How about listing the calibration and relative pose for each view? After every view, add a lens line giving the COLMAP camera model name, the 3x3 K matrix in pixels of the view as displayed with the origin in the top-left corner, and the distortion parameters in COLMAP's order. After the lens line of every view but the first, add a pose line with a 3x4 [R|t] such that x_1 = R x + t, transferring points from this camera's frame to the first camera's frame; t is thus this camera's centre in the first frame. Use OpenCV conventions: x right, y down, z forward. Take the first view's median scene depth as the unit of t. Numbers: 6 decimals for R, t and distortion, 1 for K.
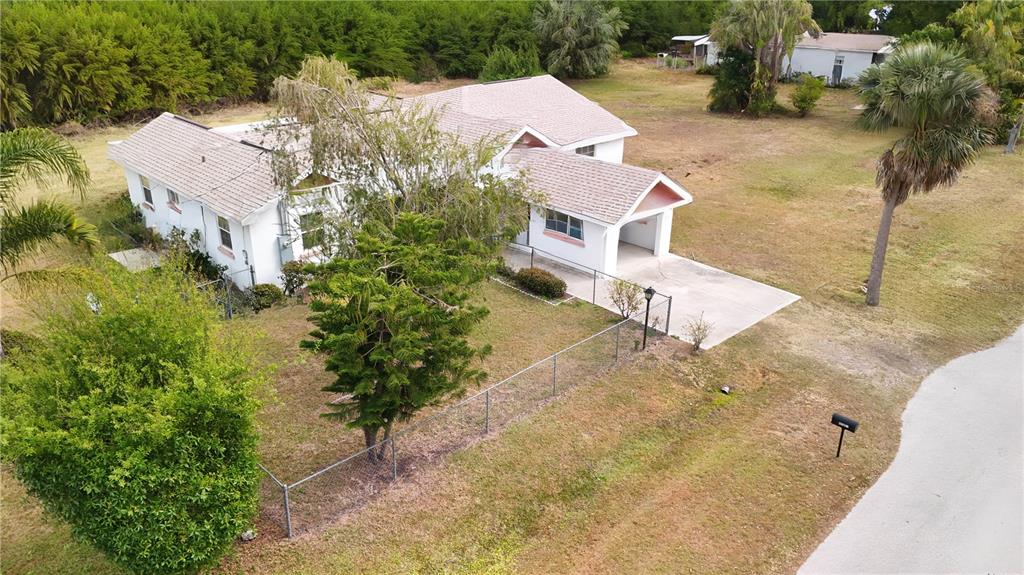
lens RADIAL K [[750.8, 0, 506.6], [0, 750.8, 286.3], [0, 0, 1]] dist [0.071225, -0.065284]
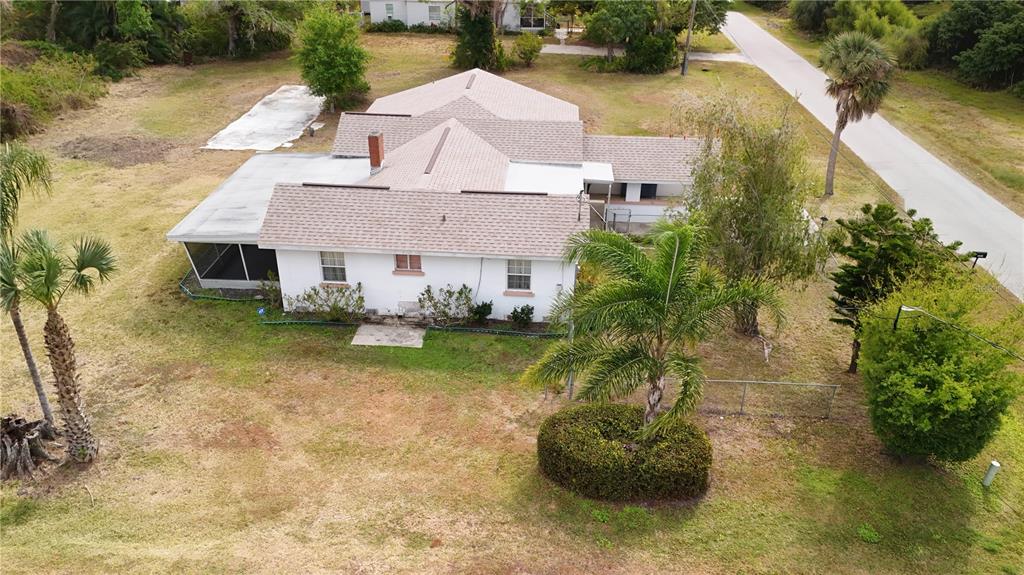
lens RADIAL K [[750.8, 0, 506.6], [0, 750.8, 286.3], [0, 0, 1]] dist [0.071225, -0.065284]
pose [[0.736666, -0.316866, 0.597427, -1.090042], [0.258951, 0.948271, 0.183645, -0.274663], [-0.624714, 0.019419, 0.780612, 0.187682]]
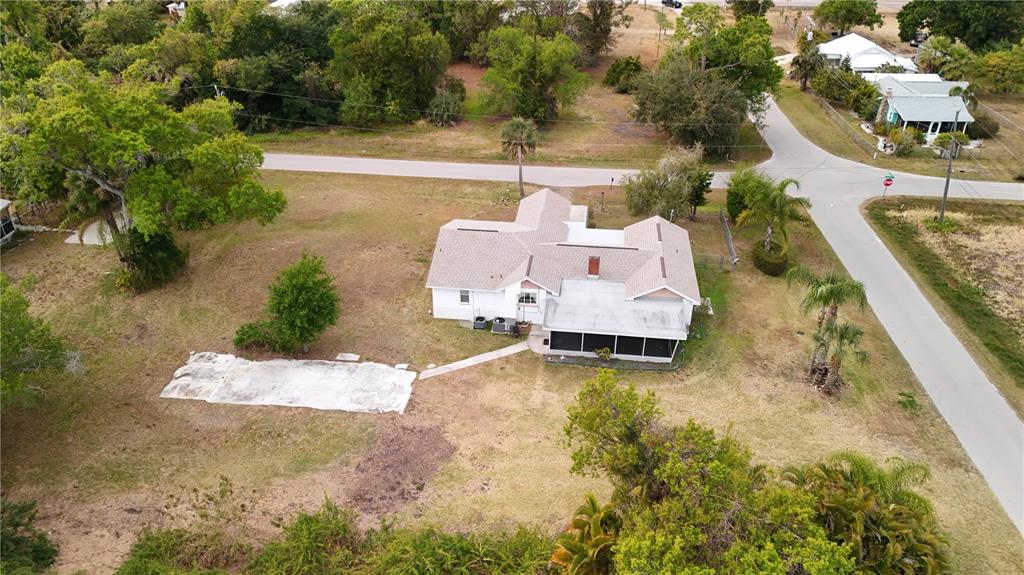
lens RADIAL K [[747.7, 0, 507.3], [0, 747.7, 283.8], [0, 0, 1]] dist [0.085365, -0.084472]
pose [[-0.633469, -0.391758, 0.667265, -1.771549], [0.300800, 0.669848, 0.678840, -1.940699], [-0.712907, 0.630737, -0.306487, 2.338350]]
